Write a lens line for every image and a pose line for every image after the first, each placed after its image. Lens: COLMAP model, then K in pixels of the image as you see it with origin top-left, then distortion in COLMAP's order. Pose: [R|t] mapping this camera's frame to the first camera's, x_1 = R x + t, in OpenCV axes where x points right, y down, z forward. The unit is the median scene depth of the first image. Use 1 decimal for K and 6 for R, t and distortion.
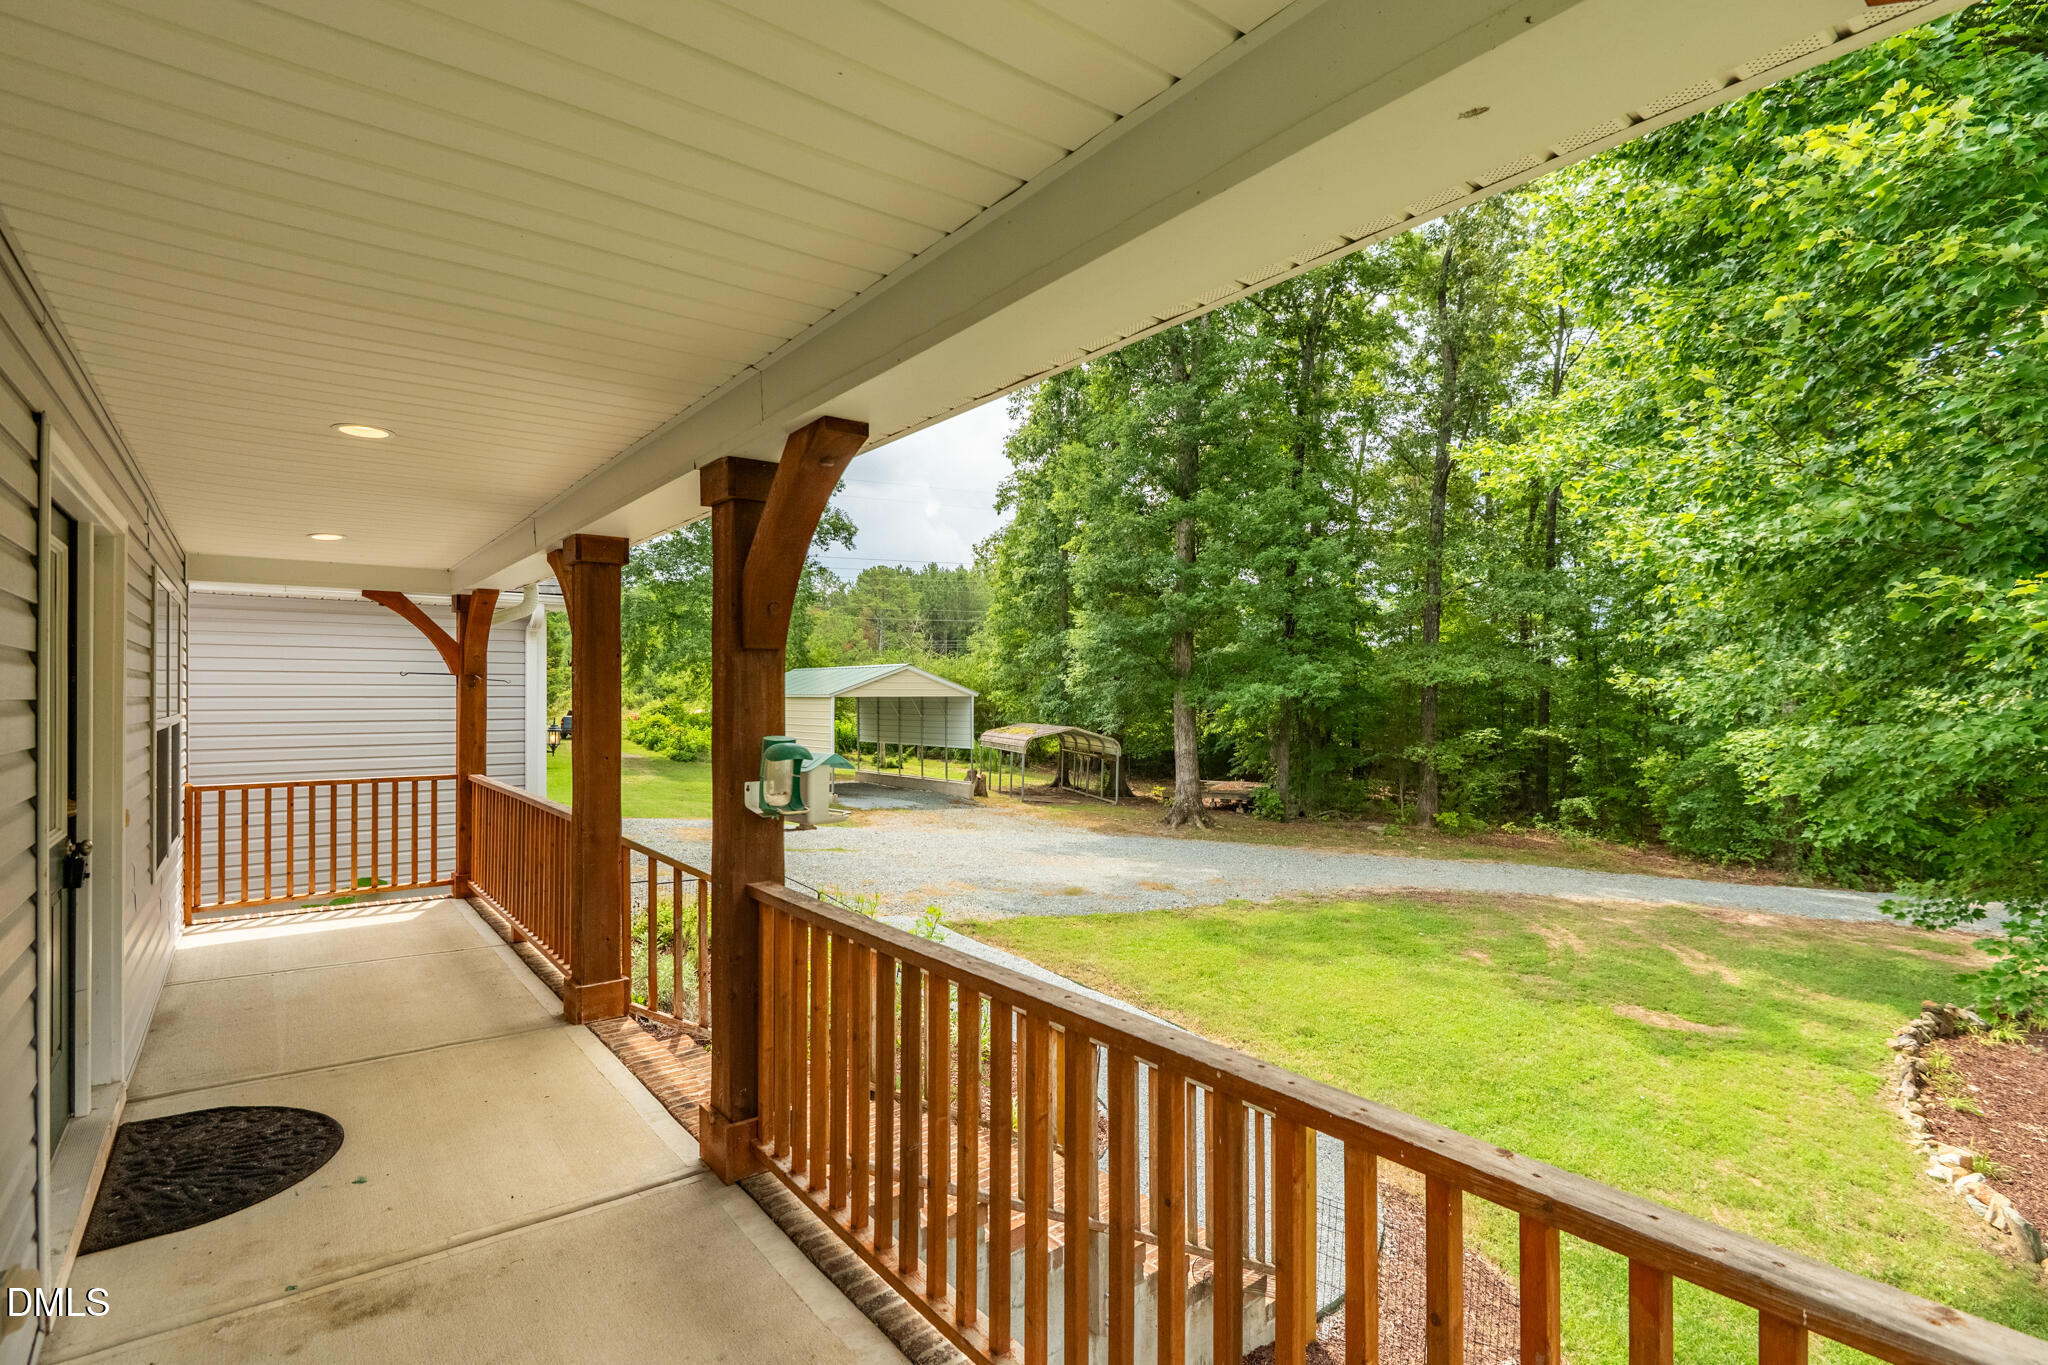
lens RADIAL K [[997.1, 0, 1045.4], [0, 997.1, 695.3], [0, 0, 1]] dist [-0.001340, -0.000213]
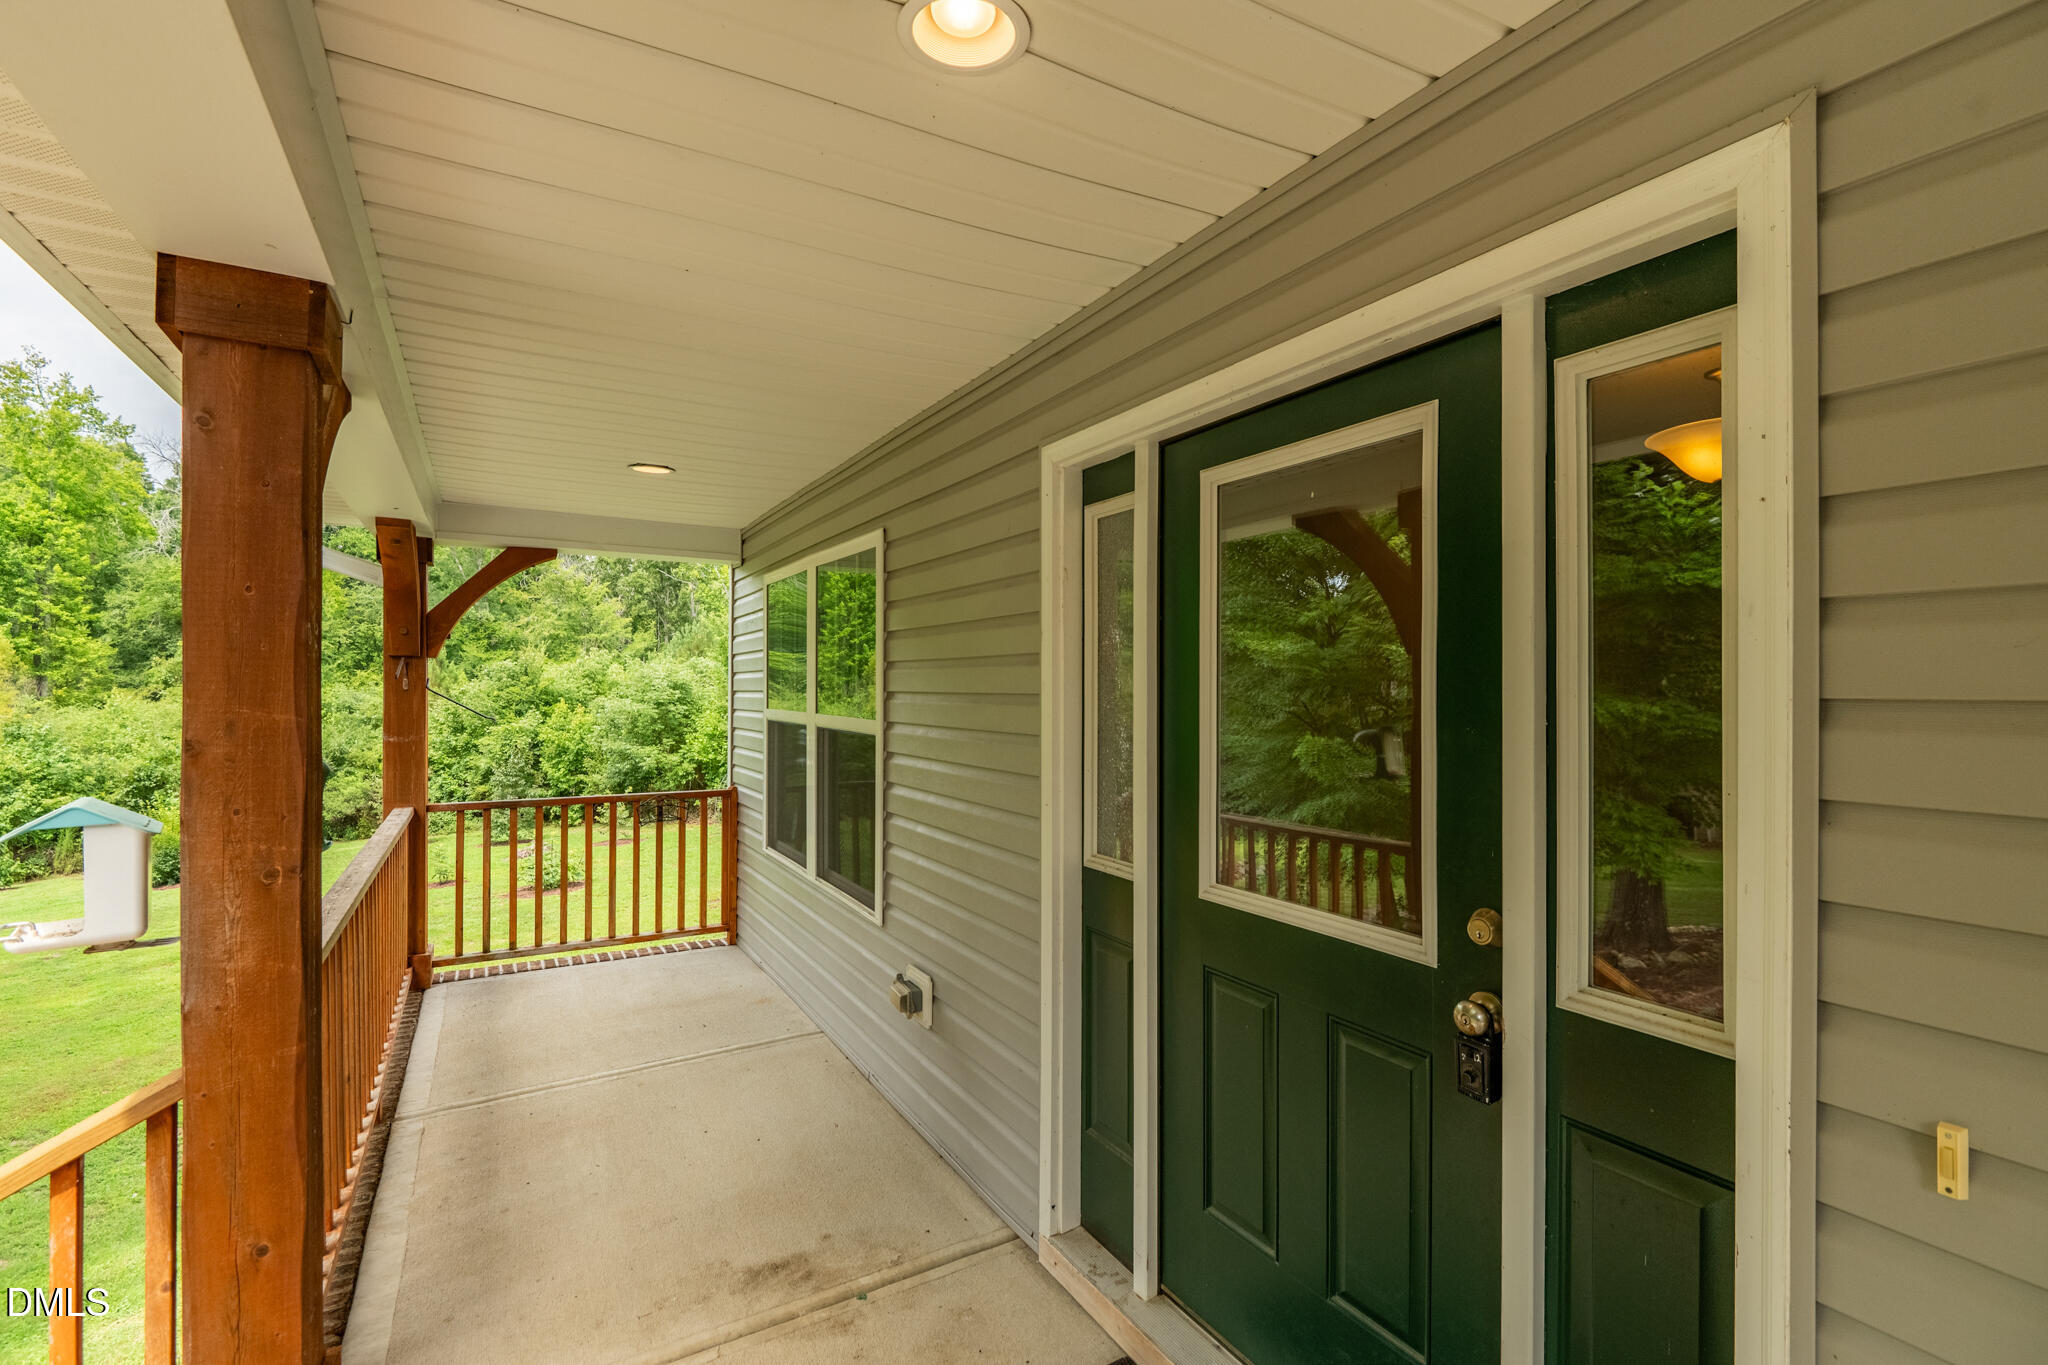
lens RADIAL K [[948.0, 0, 1024.0], [0, 948.0, 682.5], [0, 0, 1]] dist [-0.001643, -0.009037]
pose [[-0.988224, 0.000511, 0.153010, -0.673556], [-0.000861, 0.999960, -0.008901, 0.001850], [-0.153009, -0.008928, -0.988185, 1.211005]]
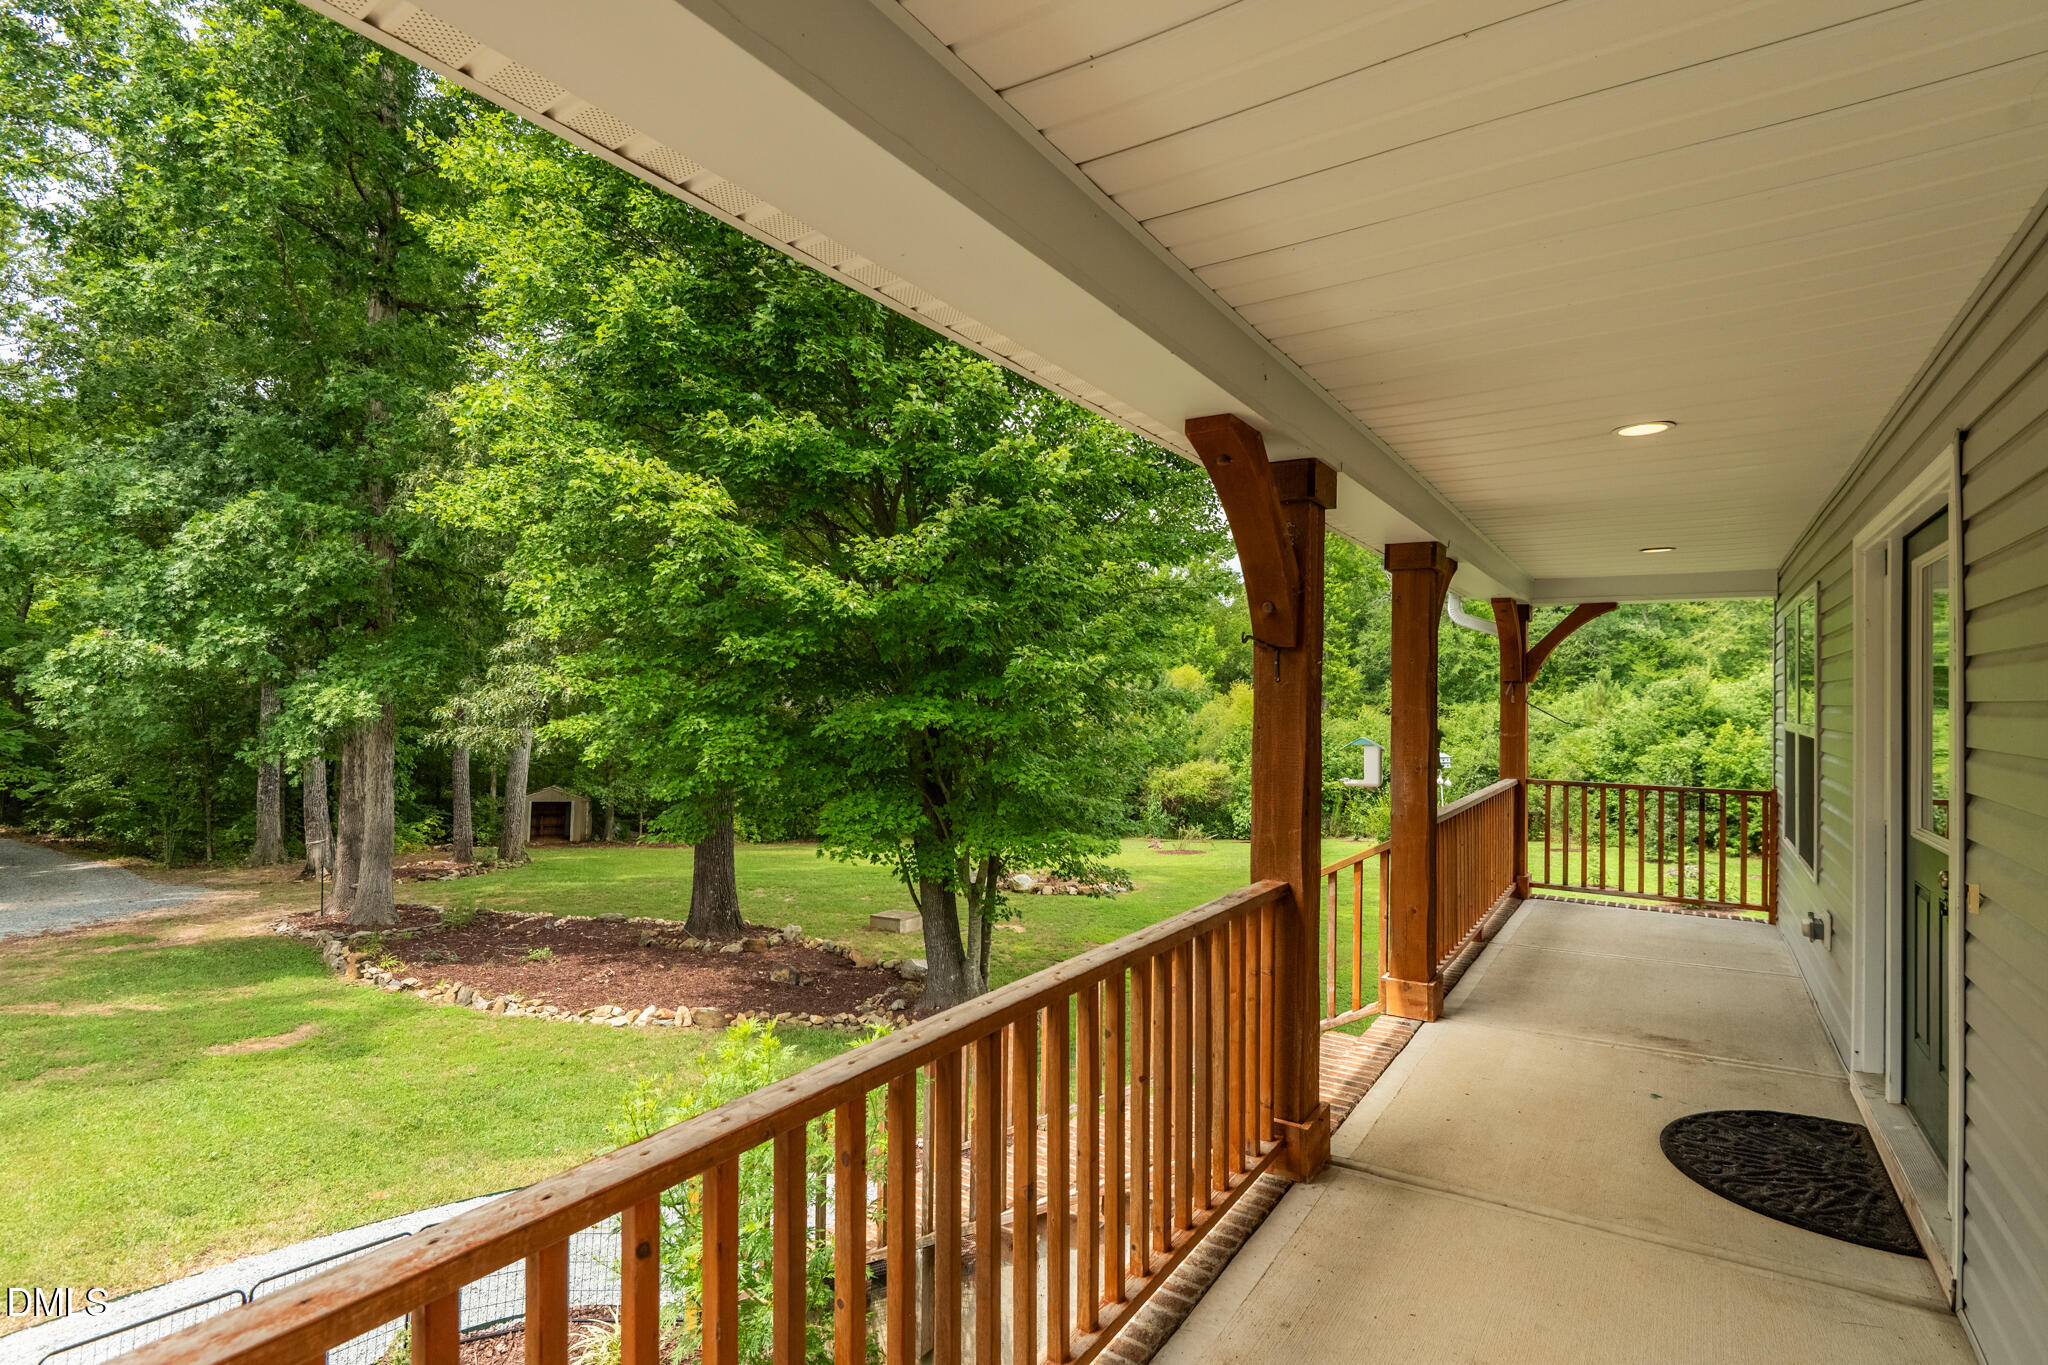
lens RADIAL K [[997.1, 0, 1045.4], [0, 997.1, 695.3], [0, 0, 1]] dist [-0.001340, -0.000213]
pose [[-0.333222, 0.002459, 0.942845, -1.246882], [-0.013630, 0.999880, -0.007424, 0.011839], [-0.942750, -0.015325, -0.333148, 1.660421]]
